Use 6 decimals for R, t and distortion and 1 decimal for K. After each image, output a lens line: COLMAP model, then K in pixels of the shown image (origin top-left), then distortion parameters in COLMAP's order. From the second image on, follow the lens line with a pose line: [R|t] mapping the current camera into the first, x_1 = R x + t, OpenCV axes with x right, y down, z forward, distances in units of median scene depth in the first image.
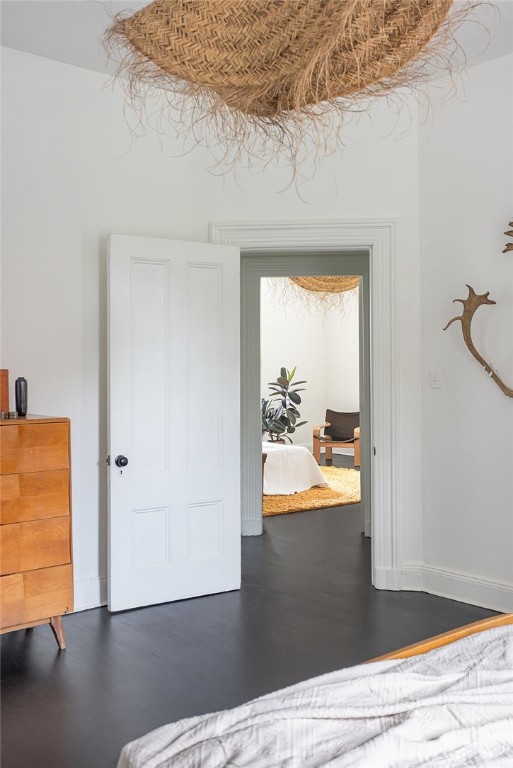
lens RADIAL K [[788.4, 0, 256.7], [0, 788.4, 382.0], [0, 0, 1]] dist [0.002059, 0.000000]
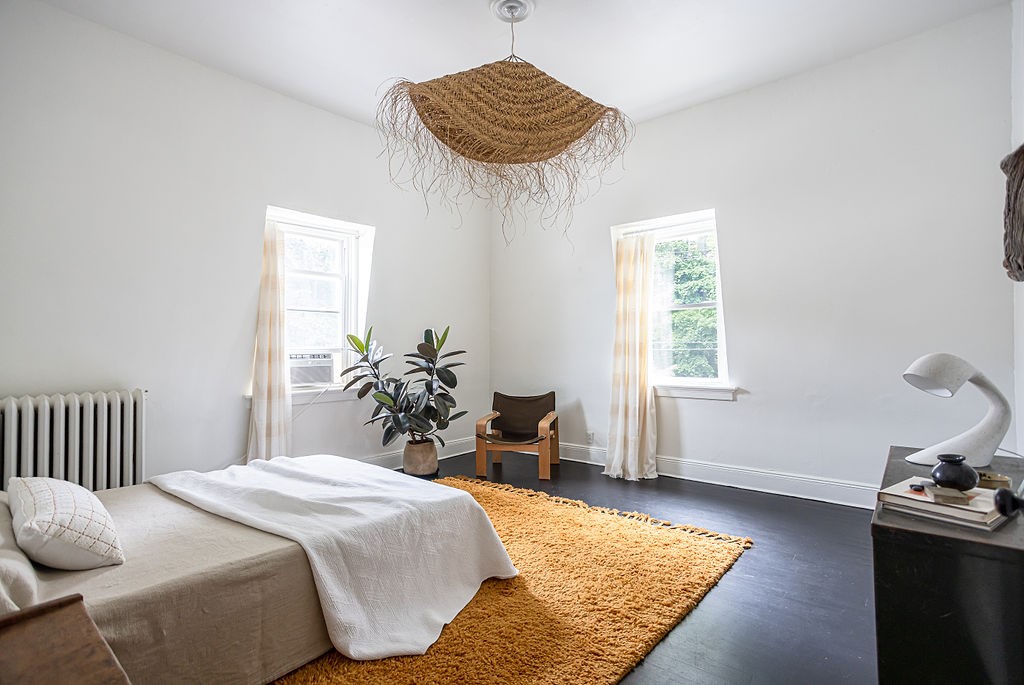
lens RADIAL K [[481.5, 0, 512.9], [0, 481.5, 348.3], [0, 0, 1]] dist [-0.002789, -0.000121]
pose [[0.983771, -0.003207, 0.179399, 0.030782], [0.007493, 0.999702, -0.023214, 0.006391], [-0.179272, 0.024182, 0.983502, 0.610200]]
